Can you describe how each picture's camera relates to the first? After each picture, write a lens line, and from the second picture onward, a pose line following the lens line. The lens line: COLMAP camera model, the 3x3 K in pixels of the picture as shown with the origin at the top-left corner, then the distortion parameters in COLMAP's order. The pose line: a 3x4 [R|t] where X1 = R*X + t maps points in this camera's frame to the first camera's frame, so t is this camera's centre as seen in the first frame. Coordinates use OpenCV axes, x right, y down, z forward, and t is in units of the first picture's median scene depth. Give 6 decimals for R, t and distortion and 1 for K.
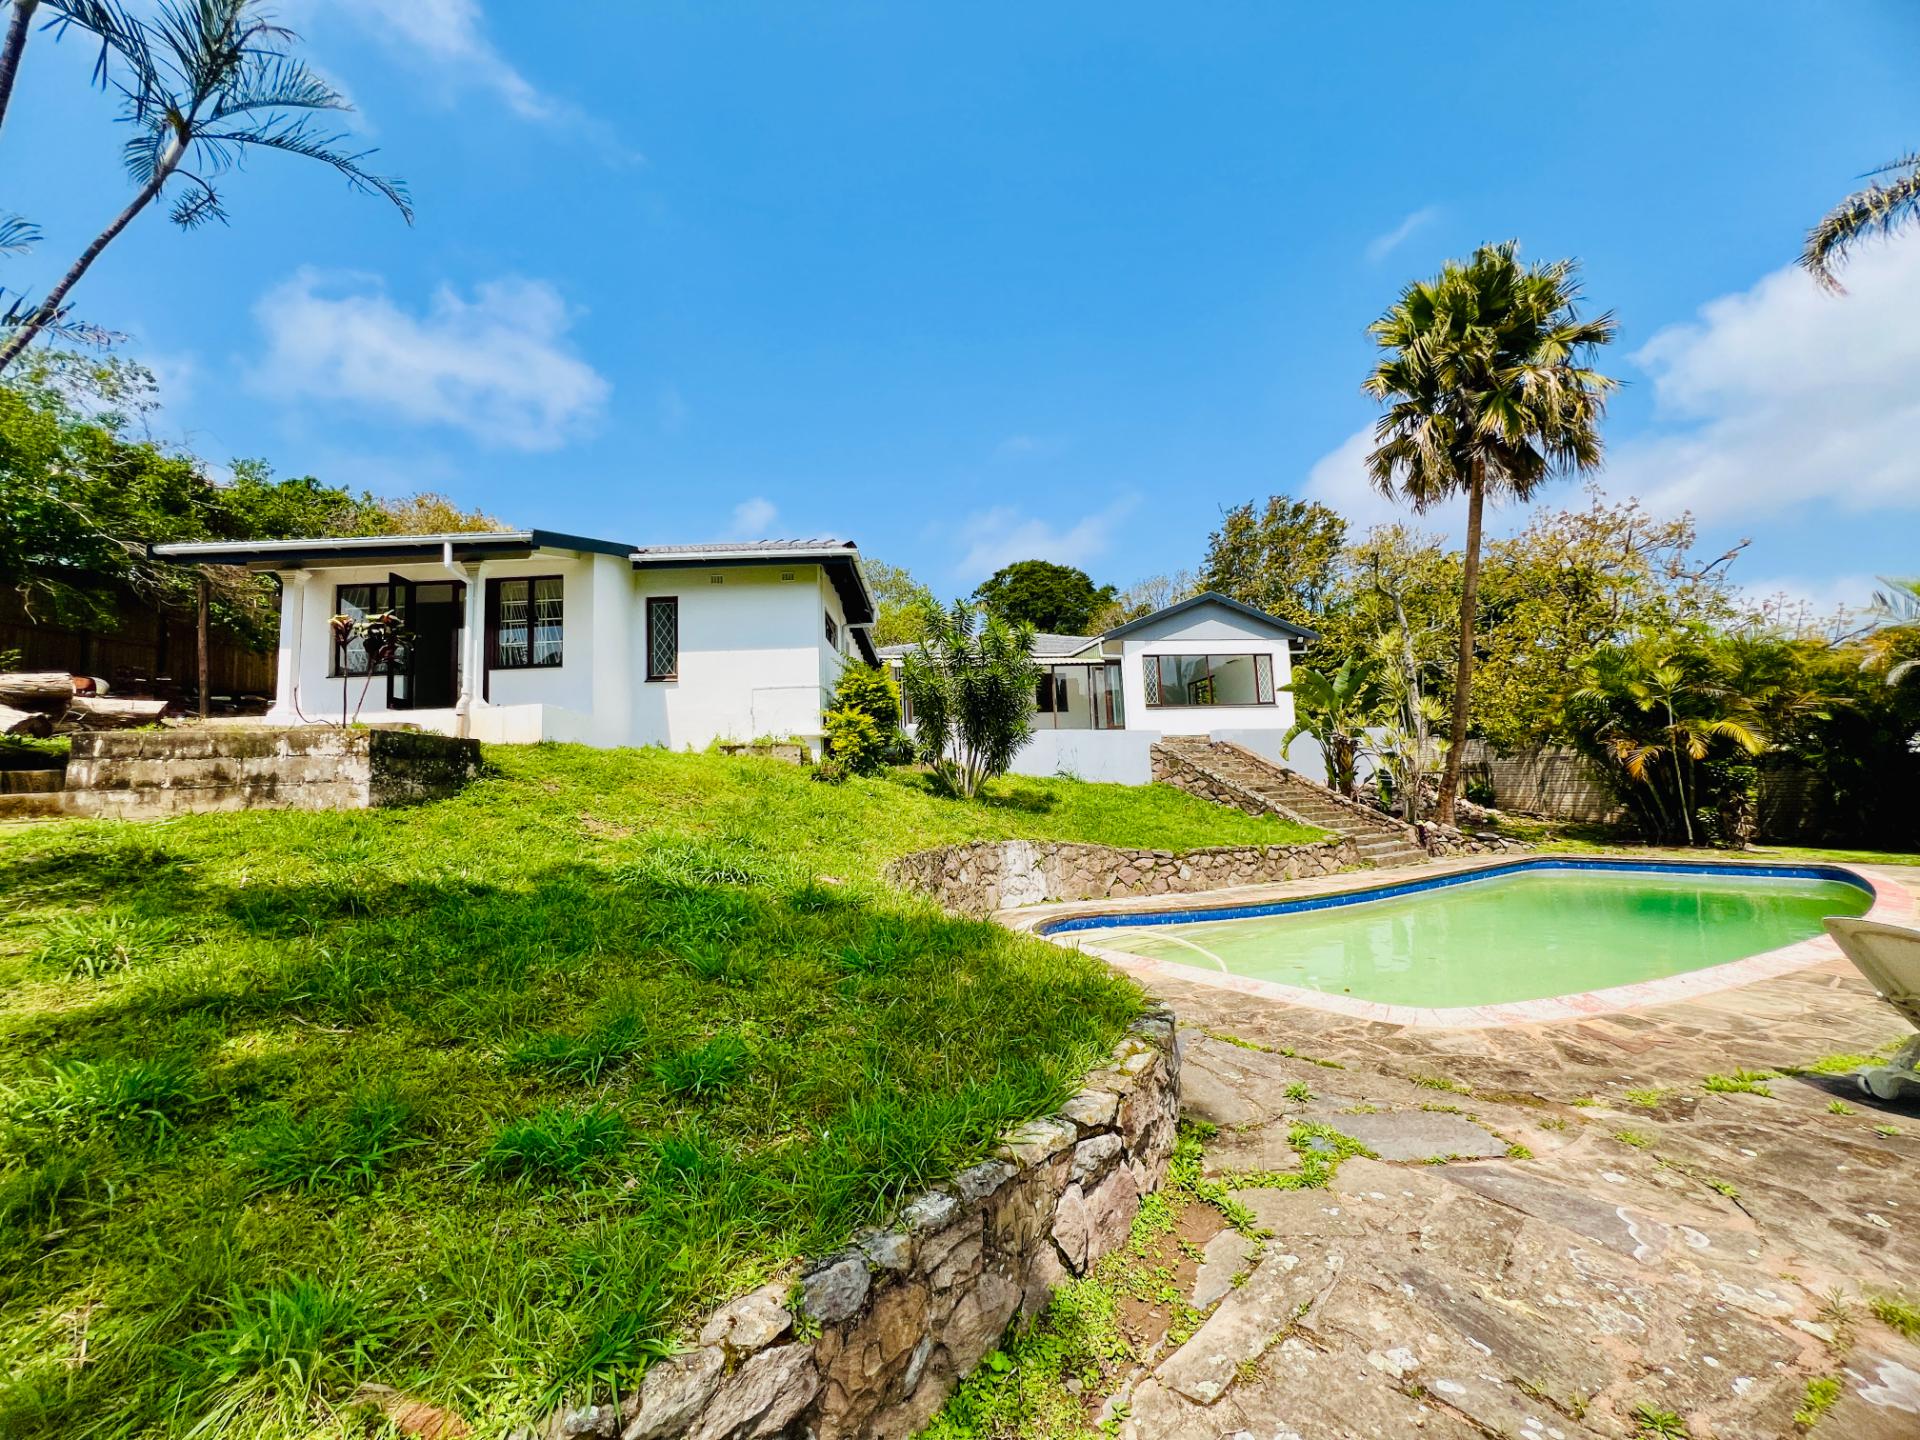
lens RADIAL K [[763.7, 0, 961.6], [0, 763.7, 723.2], [0, 0, 1]] dist [-0.002857, 0.001315]
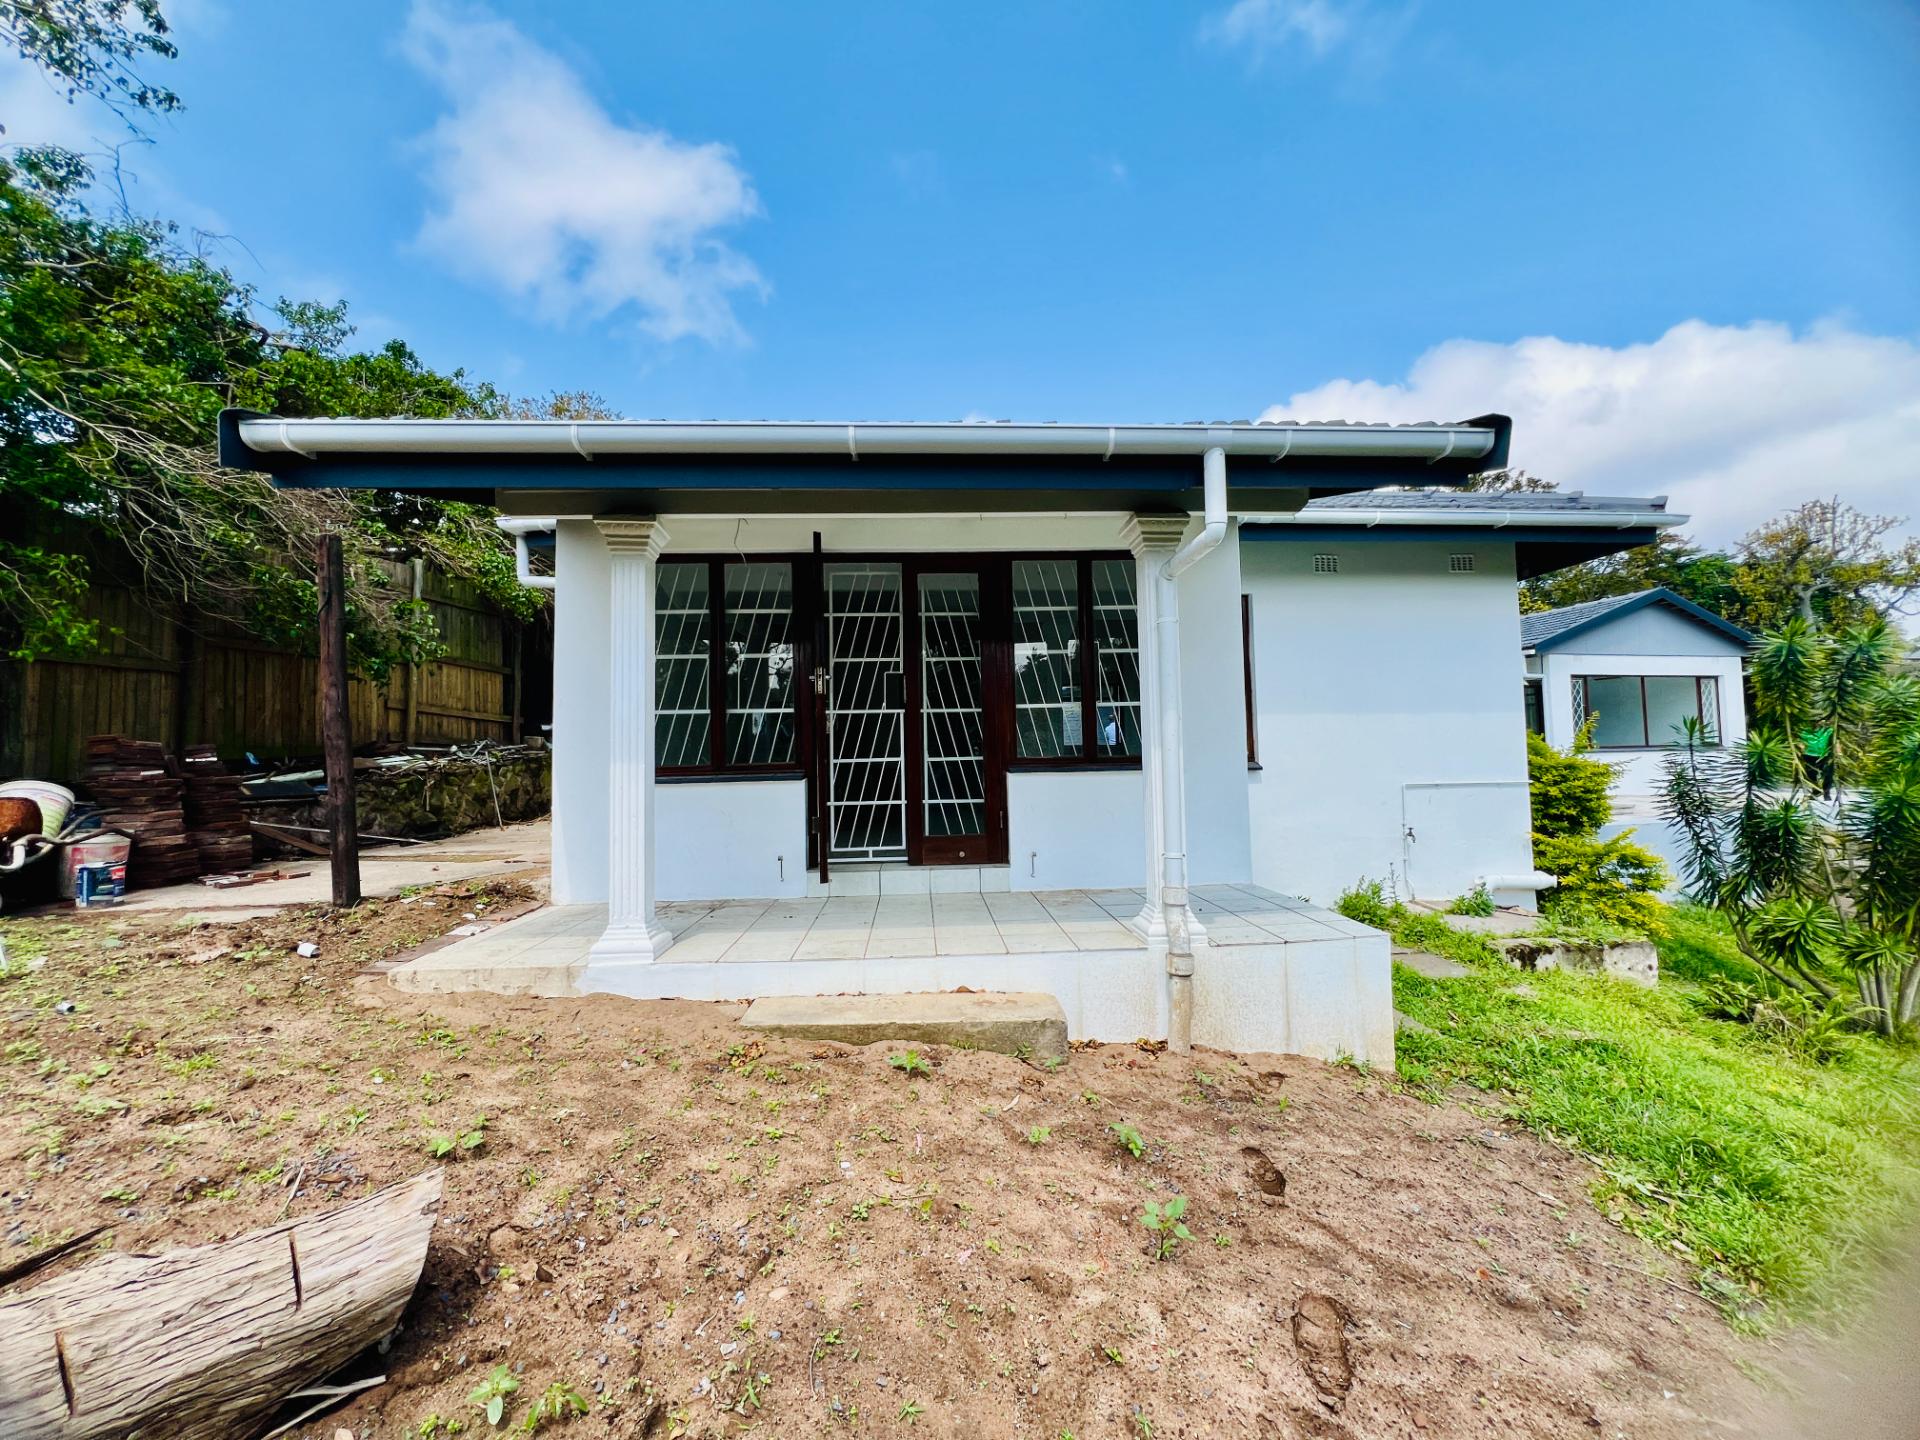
lens RADIAL K [[763.7, 0, 958.9], [0, 763.7, 722.0], [0, 0, 1]] dist [-0.002857, 0.001315]
pose [[0.998849, 0.027025, 0.039625, -0.650054], [-0.028809, 0.998565, 0.045140, -0.112988], [-0.038348, -0.046230, 0.998194, 0.567590]]
